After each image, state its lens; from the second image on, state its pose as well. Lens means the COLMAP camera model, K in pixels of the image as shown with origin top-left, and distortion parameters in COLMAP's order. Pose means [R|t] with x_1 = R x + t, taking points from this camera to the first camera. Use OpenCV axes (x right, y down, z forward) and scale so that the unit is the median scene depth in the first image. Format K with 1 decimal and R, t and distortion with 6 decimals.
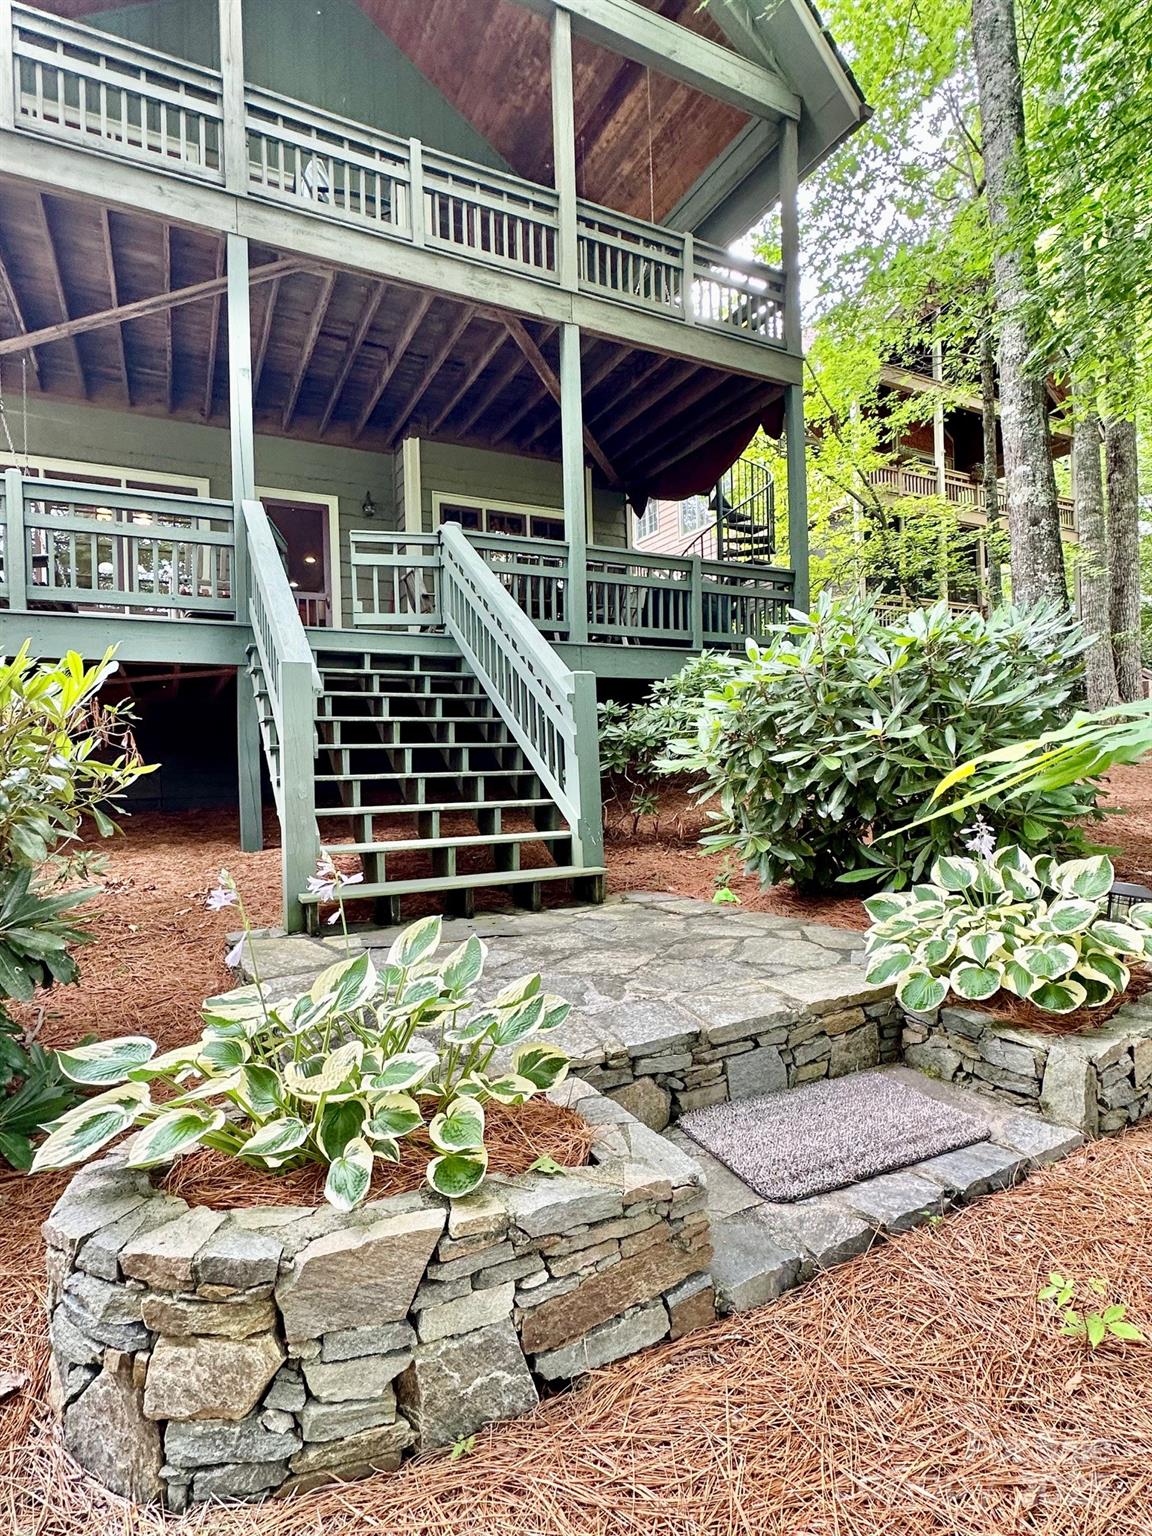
lens RADIAL K [[776.6, 0, 576.0], [0, 776.6, 768.0], [0, 0, 1]] dist [-0.004205, 0.000511]
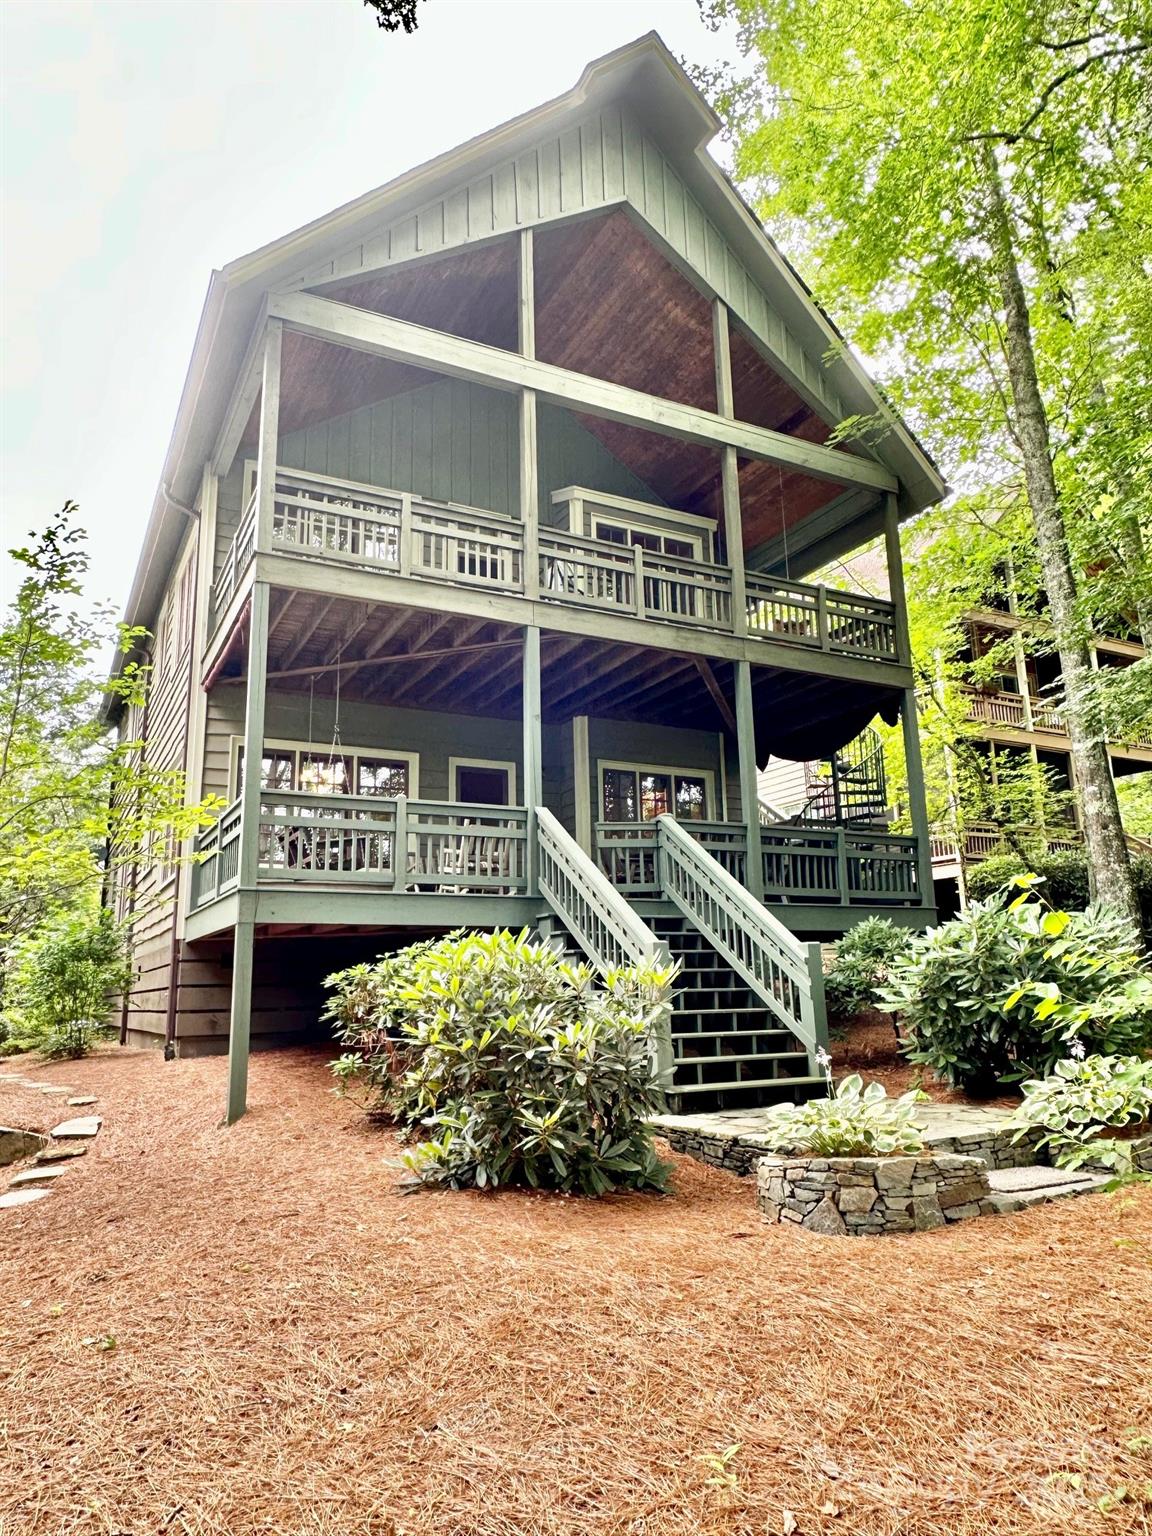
lens RADIAL K [[1011.6, 0, 576.0], [0, 1011.6, 768.0], [0, 0, 1]] dist [0.000104, 0.002068]
pose [[0.999959, 0.006951, 0.005730, -0.483085], [-0.005532, 0.975854, -0.218356, -0.023637], [-0.007110, 0.218315, 0.975852, -1.033690]]
